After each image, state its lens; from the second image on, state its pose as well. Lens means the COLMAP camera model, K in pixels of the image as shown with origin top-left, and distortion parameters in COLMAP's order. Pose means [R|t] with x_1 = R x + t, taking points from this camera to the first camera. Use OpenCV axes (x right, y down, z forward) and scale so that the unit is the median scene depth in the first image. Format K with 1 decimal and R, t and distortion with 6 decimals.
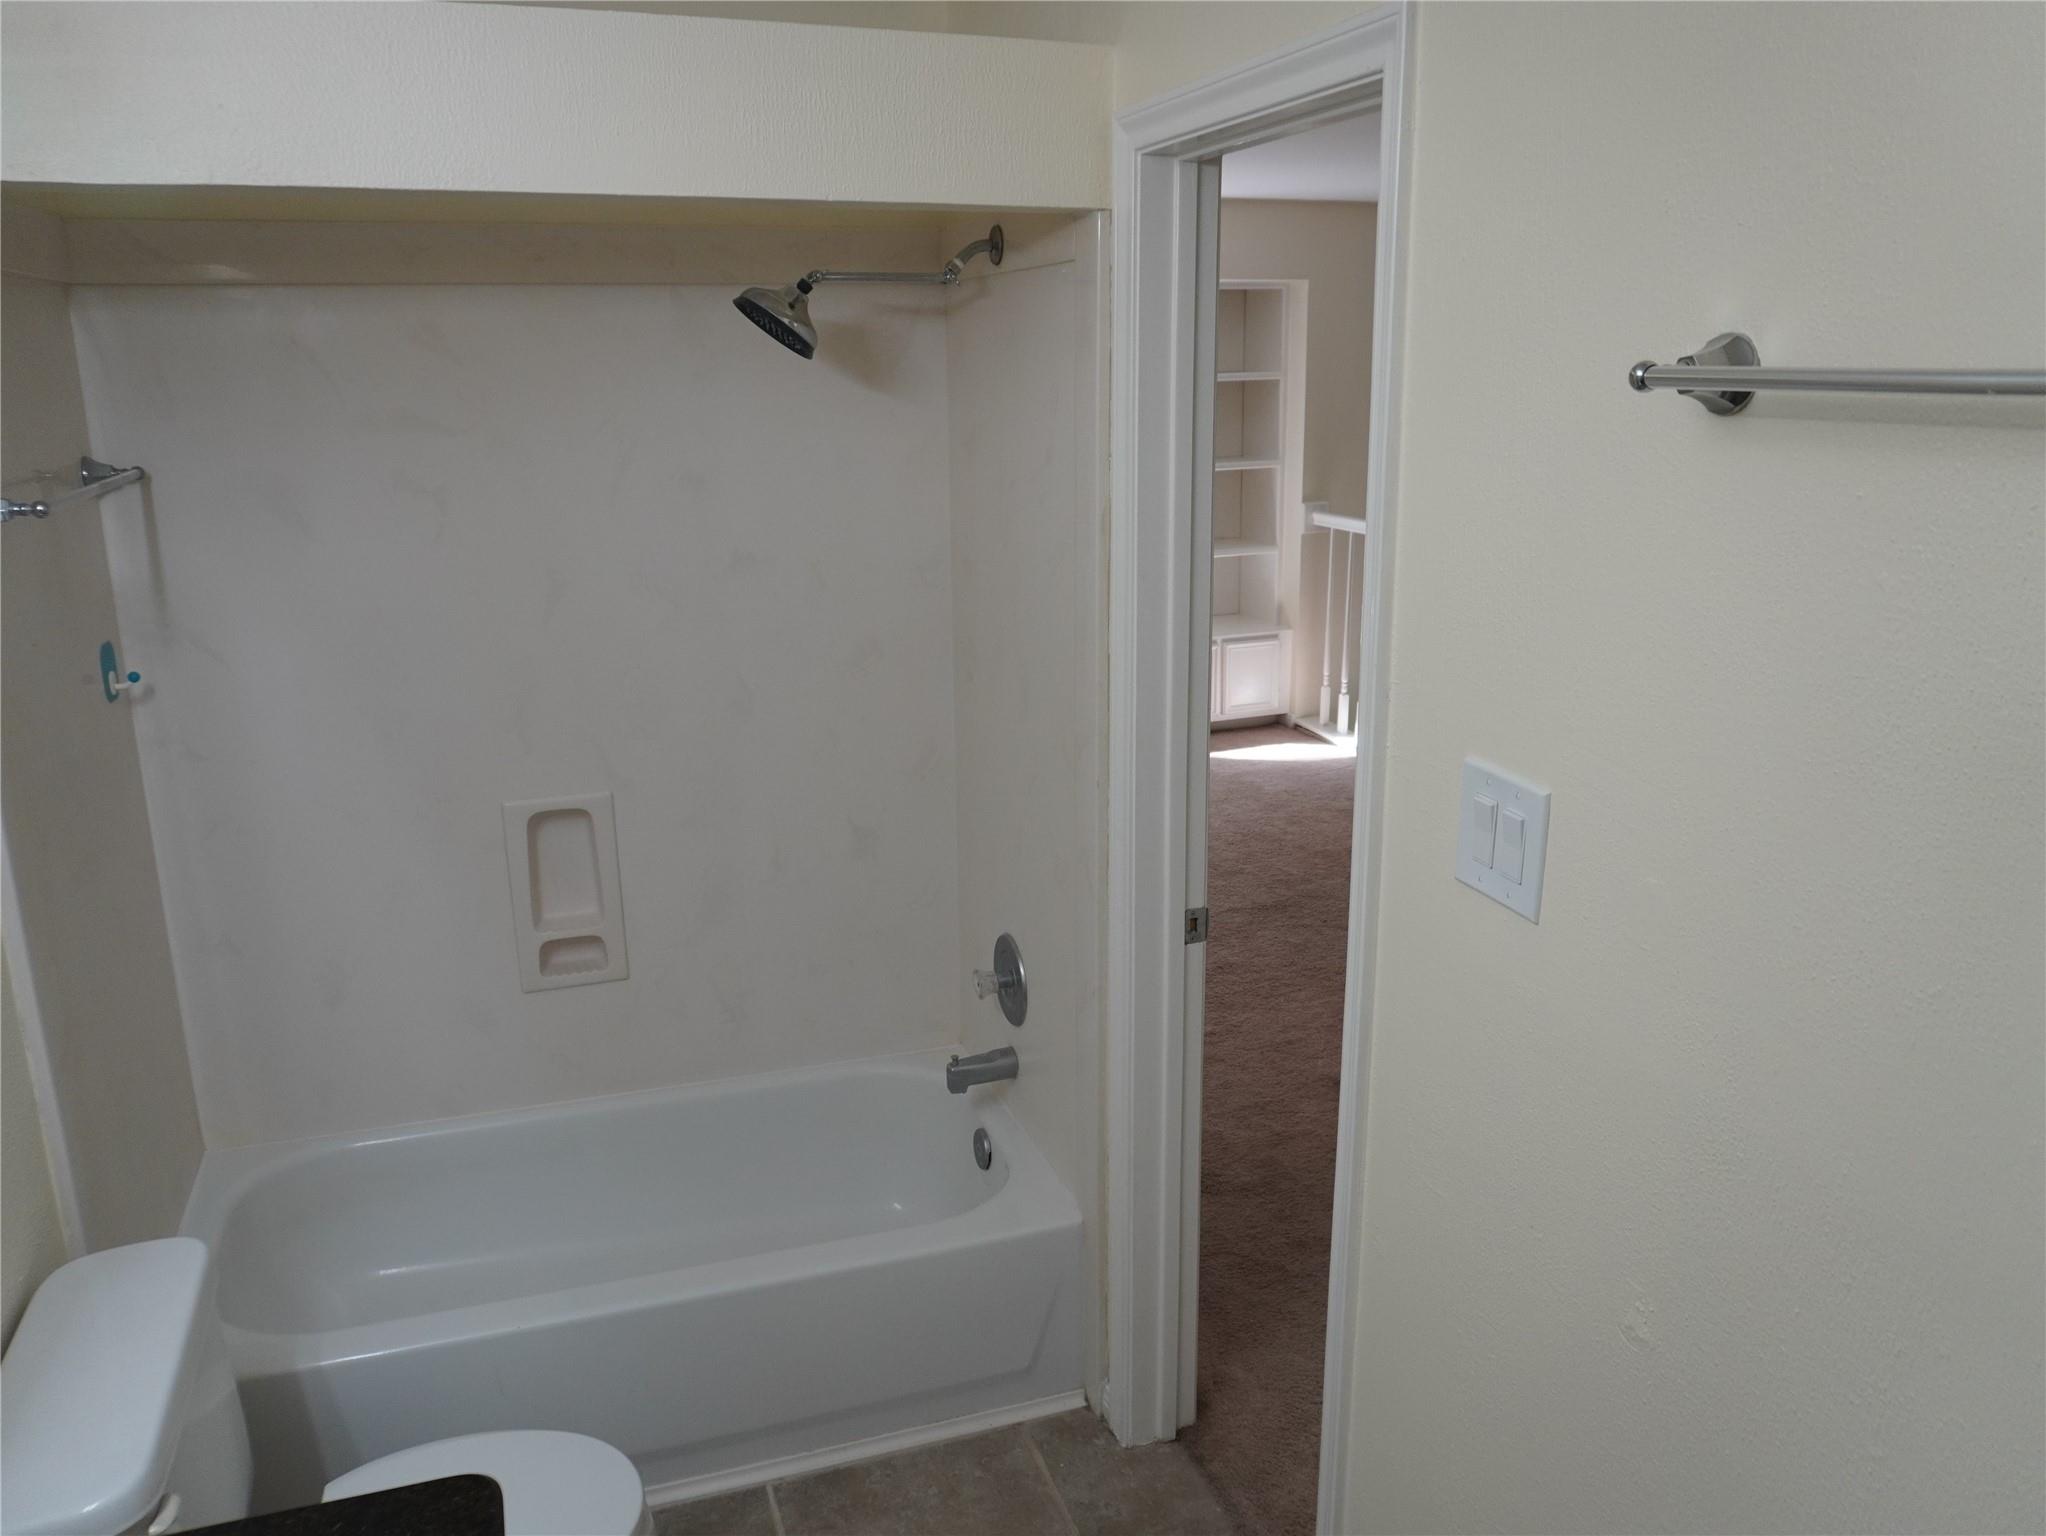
lens RADIAL K [[1547.9, 0, 1028.8], [0, 1547.9, 766.2], [0, 0, 1]] dist [-0.036109, 0.004884]
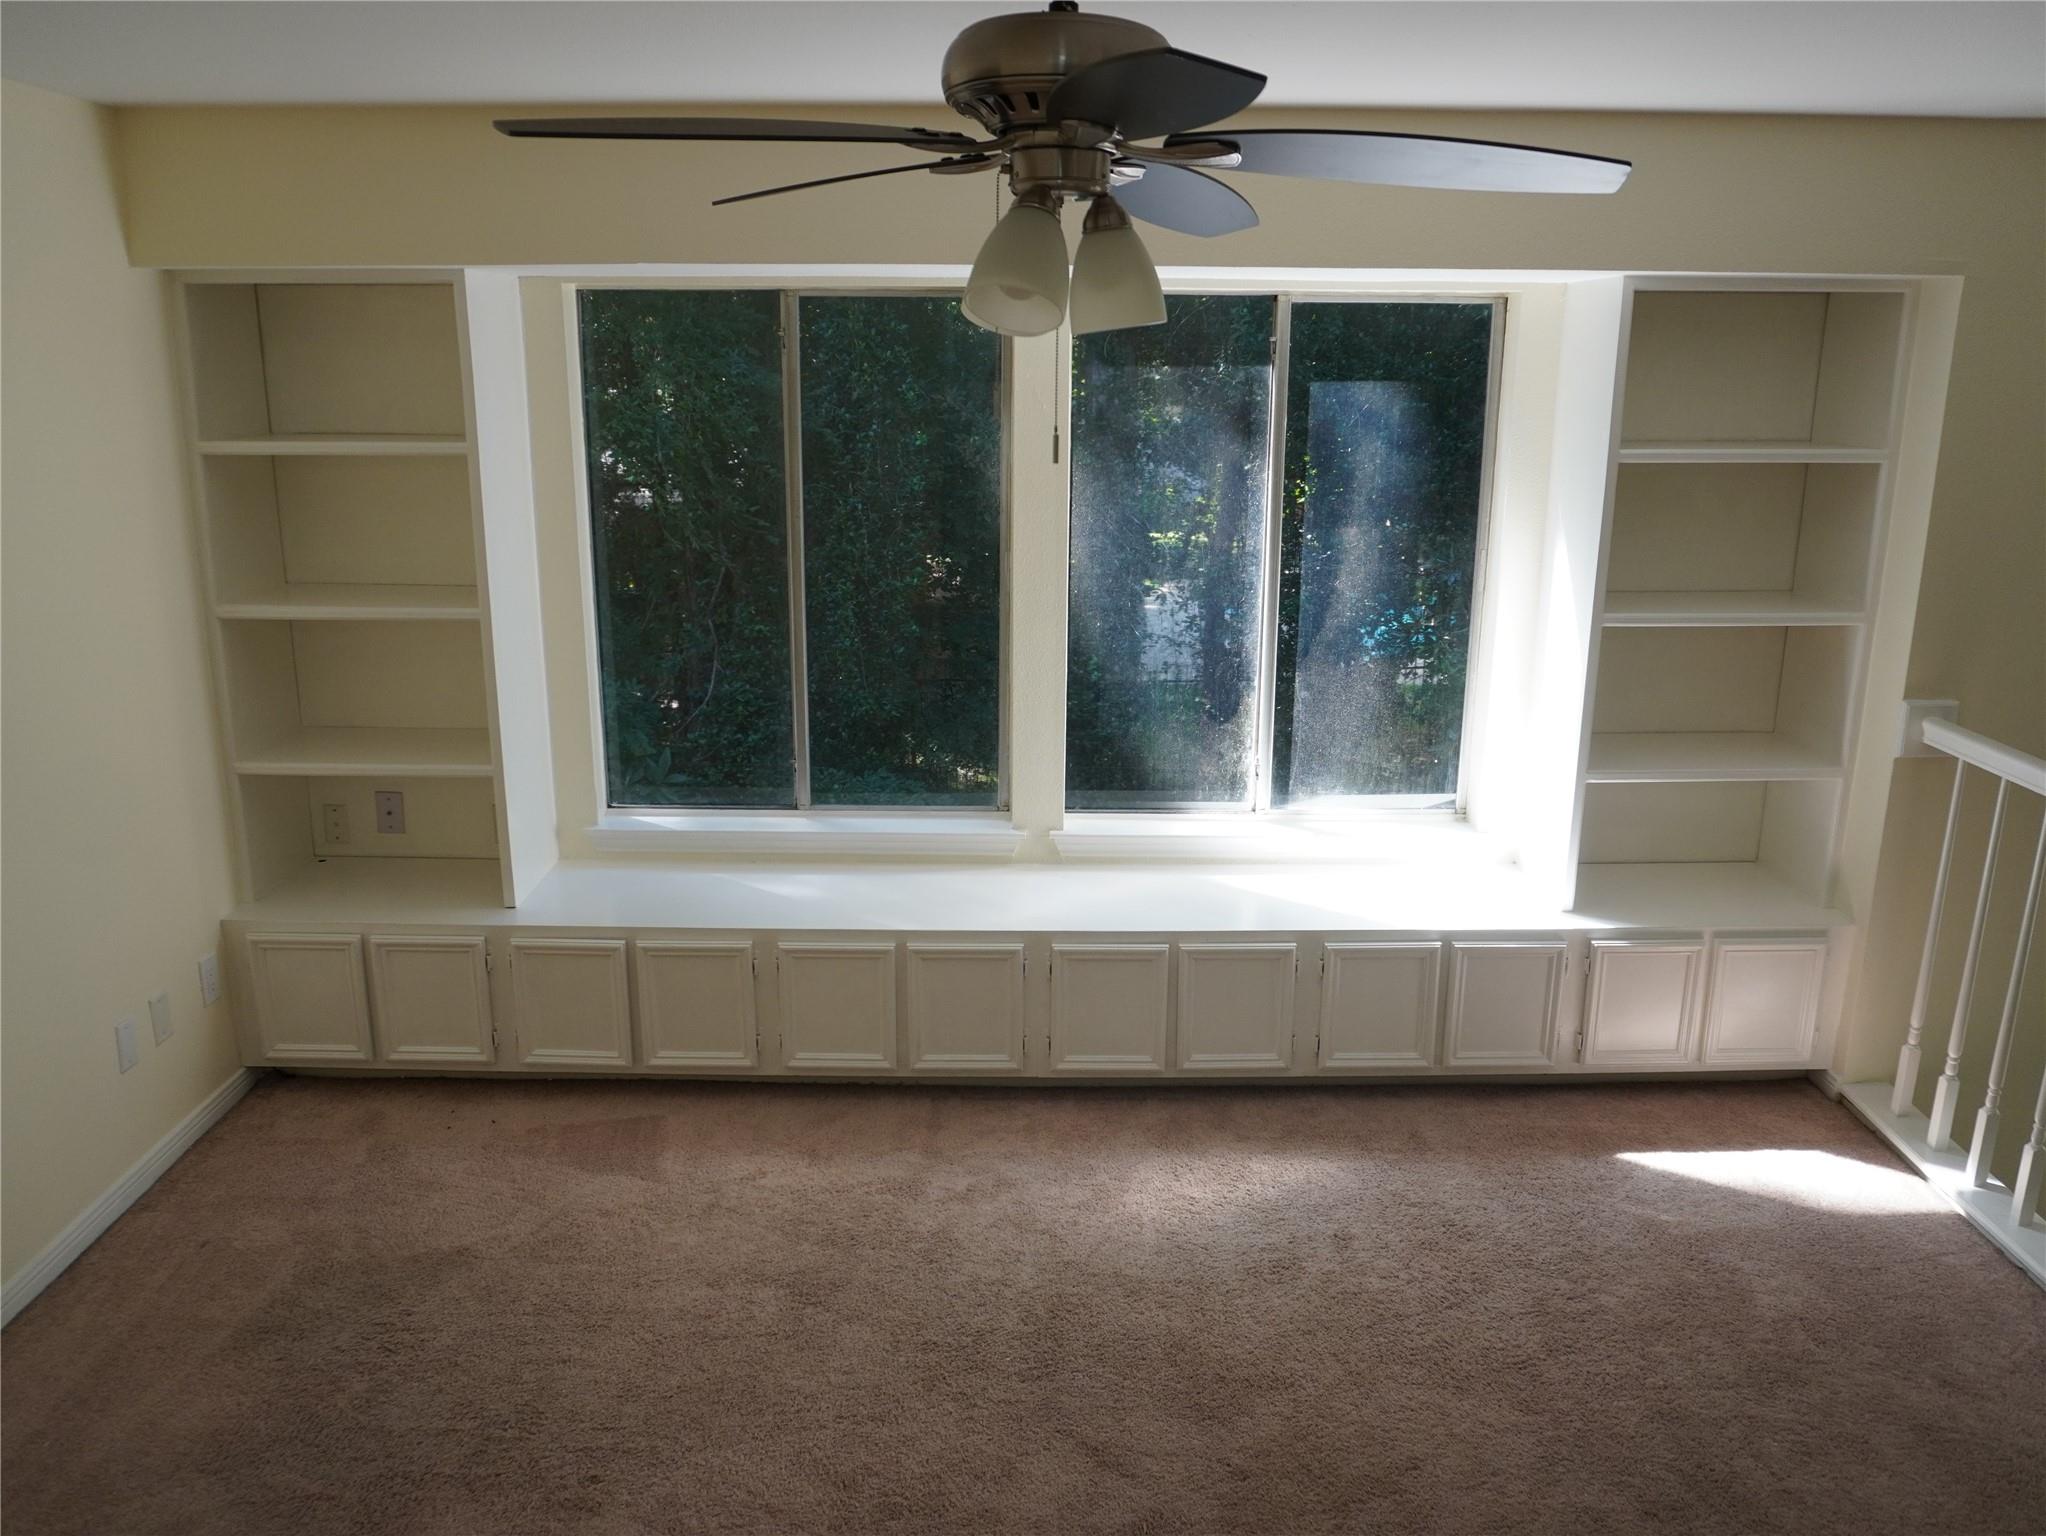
lens RADIAL K [[1547.9, 0, 1028.8], [0, 1547.9, 766.2], [0, 0, 1]] dist [-0.036109, 0.004884]
pose [[0.943661, 0.100069, -0.315422, 0.062378], [-0.098751, 0.994907, 0.020202, -0.128554], [0.315837, 0.012084, 0.948737, 0.409954]]
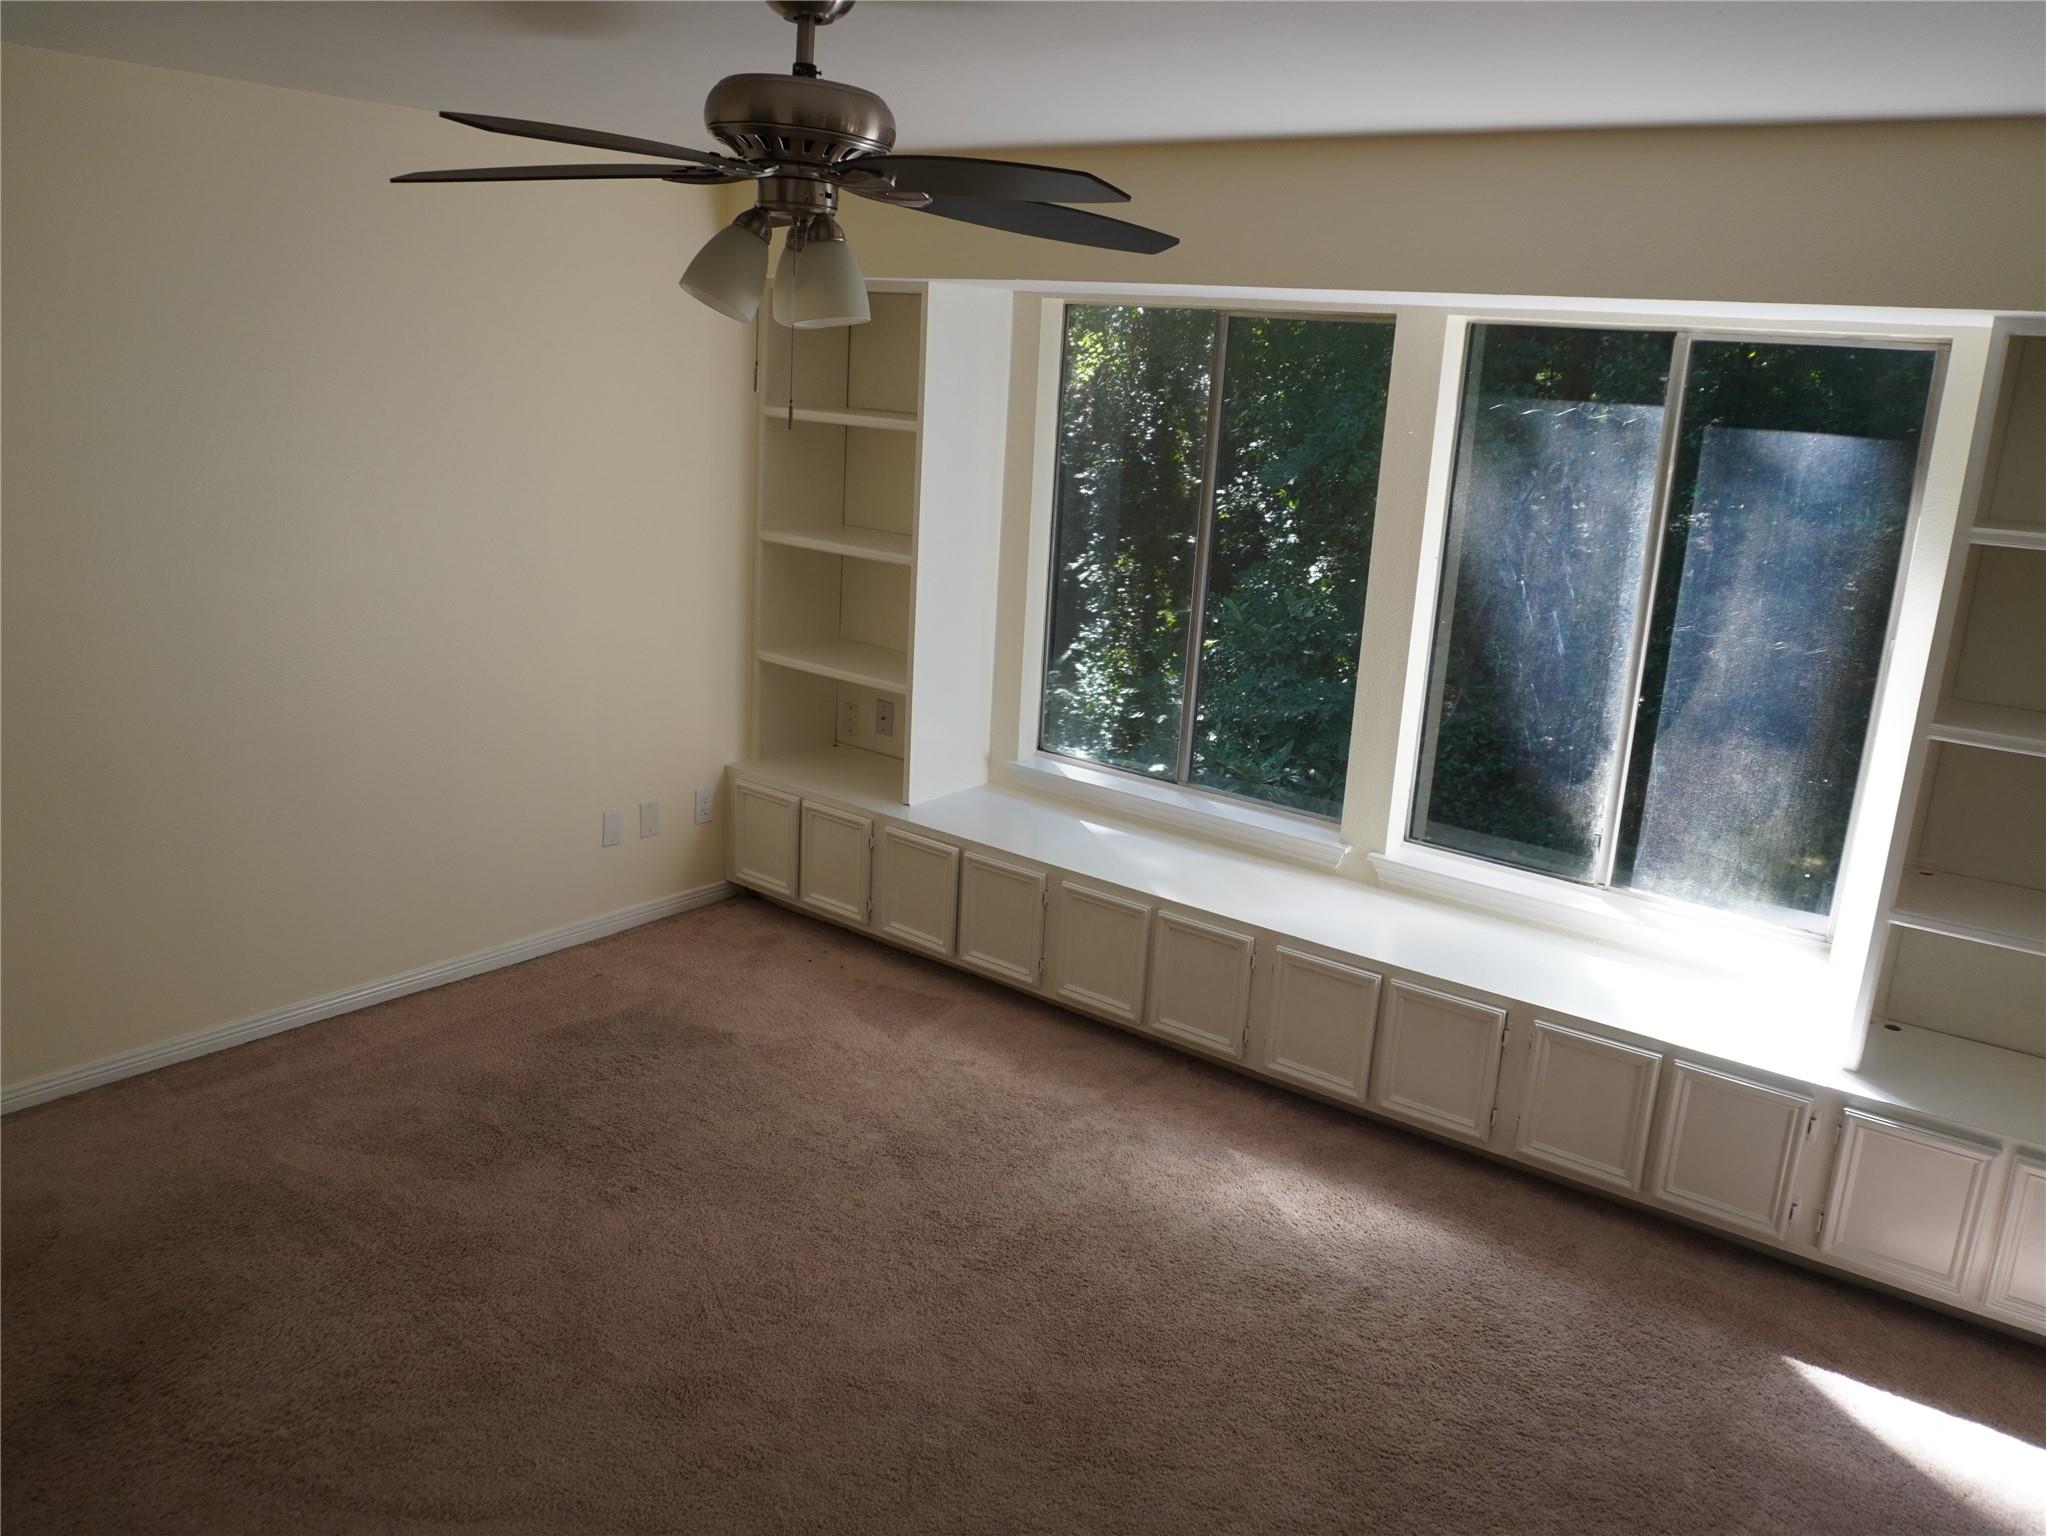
lens RADIAL K [[1543.5, 0, 1024.5], [0, 1543.5, 761.1], [0, 0, 1]] dist [-0.041848, 0.005142]
pose [[0.552049, 0.252955, -0.794516, 0.283791], [-0.273429, 0.955101, 0.114096, -0.158672], [0.787705, 0.154257, 0.596428, 0.516191]]
